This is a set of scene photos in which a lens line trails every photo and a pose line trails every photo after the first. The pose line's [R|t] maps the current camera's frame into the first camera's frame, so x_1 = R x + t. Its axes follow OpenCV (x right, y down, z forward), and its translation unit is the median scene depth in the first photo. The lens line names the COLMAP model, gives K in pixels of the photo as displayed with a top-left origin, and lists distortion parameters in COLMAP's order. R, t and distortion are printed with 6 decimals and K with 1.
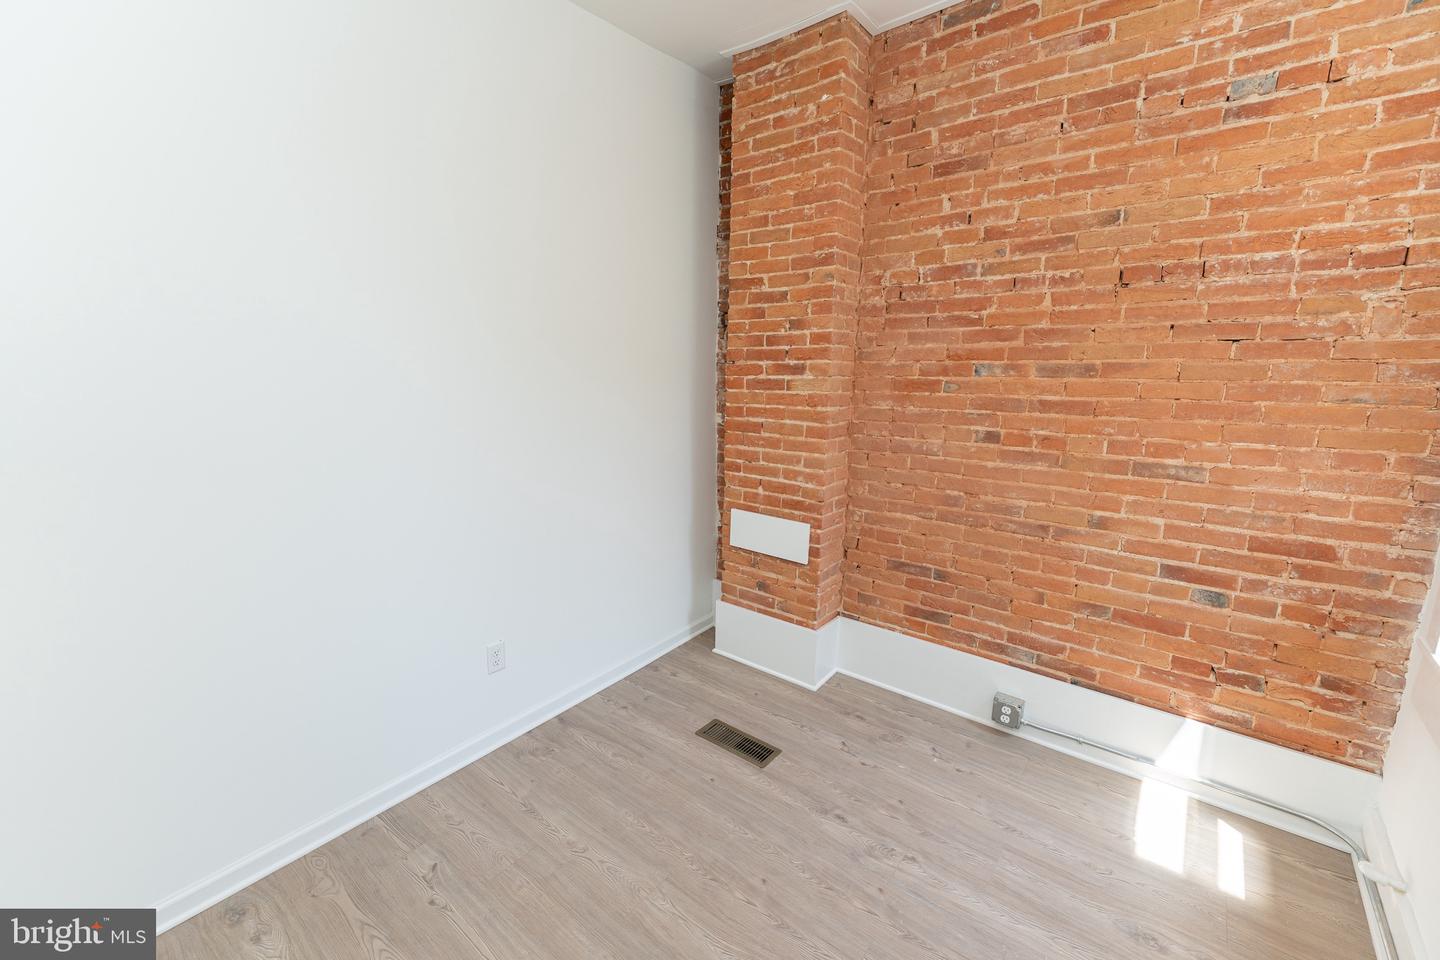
lens RADIAL K [[583.4, 0, 678.3], [0, 583.4, 474.8], [0, 0, 1]] dist [-0.004500, -0.000375]
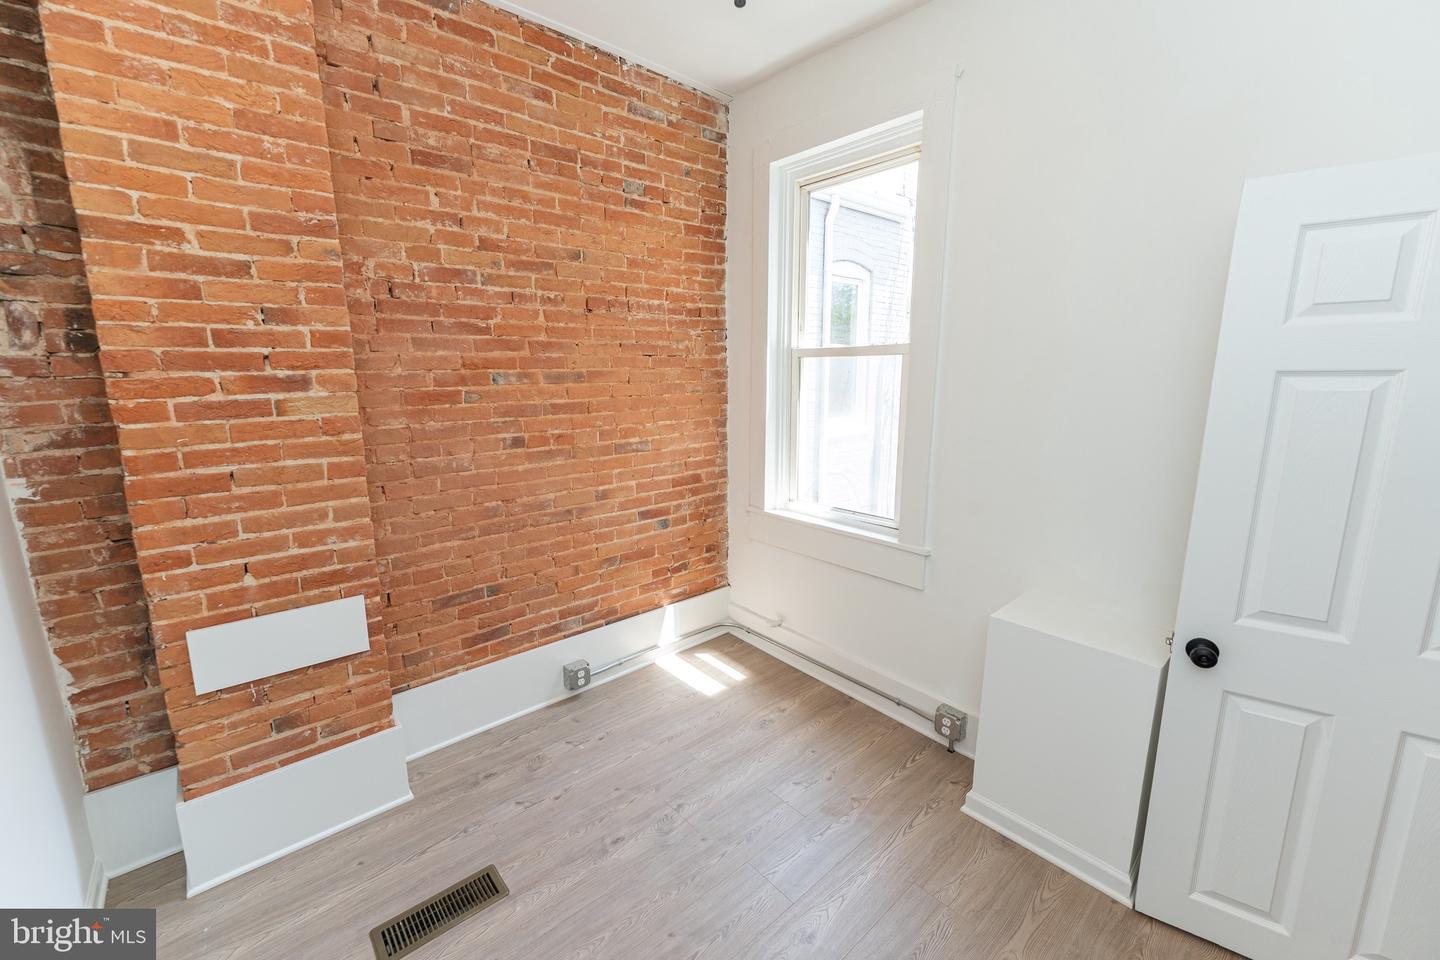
lens RADIAL K [[583.4, 0, 716.0], [0, 583.4, 478.7], [0, 0, 1]] dist [-0.004500, -0.000375]
pose [[0.146297, -0.185439, 0.971705, -0.453014], [0.190469, 0.969174, 0.156279, -0.099404], [-0.970731, 0.162216, 0.177107, 0.489125]]
